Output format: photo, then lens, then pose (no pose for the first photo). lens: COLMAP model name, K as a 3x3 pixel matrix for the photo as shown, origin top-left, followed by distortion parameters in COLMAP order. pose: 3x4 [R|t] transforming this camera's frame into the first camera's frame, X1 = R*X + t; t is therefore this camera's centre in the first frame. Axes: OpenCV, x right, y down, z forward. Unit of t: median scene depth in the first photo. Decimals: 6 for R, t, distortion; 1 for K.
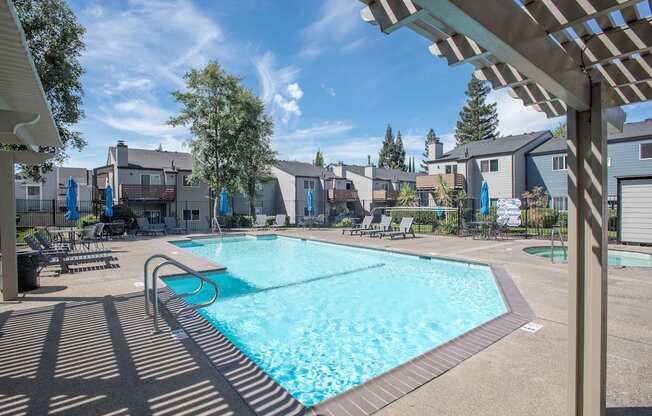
lens RADIAL K [[338.6, 0, 326.0], [0, 338.6, 208.0], [0, 0, 1]] dist [-0.001487, 0.000020]
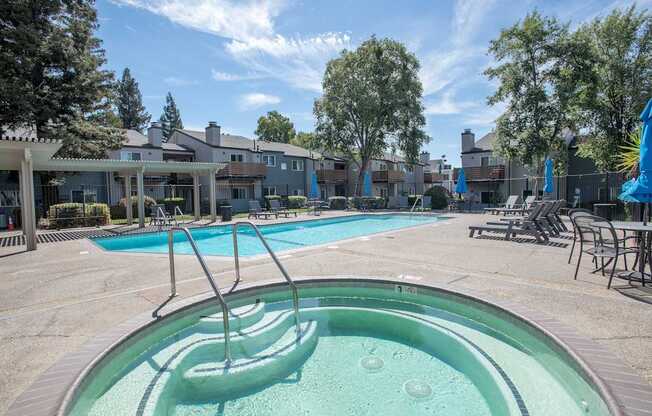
lens RADIAL K [[332.9, 0, 319.7], [0, 332.9, 201.8], [0, 0, 1]] dist [-0.002129, 0.000229]
pose [[0.167266, 0.034775, -0.985298, 0.281539], [0.003067, 0.999355, 0.035792, 0.001821], [0.985907, -0.009009, 0.167051, 0.227776]]
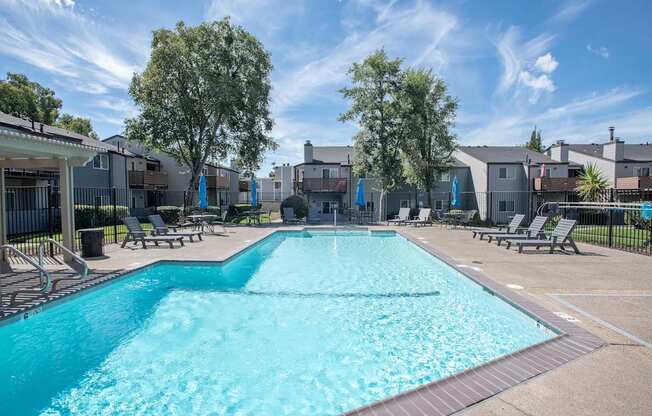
lens RADIAL K [[332.9, 0, 319.7], [0, 332.9, 201.8], [0, 0, 1]] dist [-0.002129, 0.000229]
pose [[0.771113, 0.018186, -0.636439, 0.105844], [-0.015790, 0.999831, 0.009438, -0.000324], [0.636503, 0.002772, 0.771269, 0.099853]]
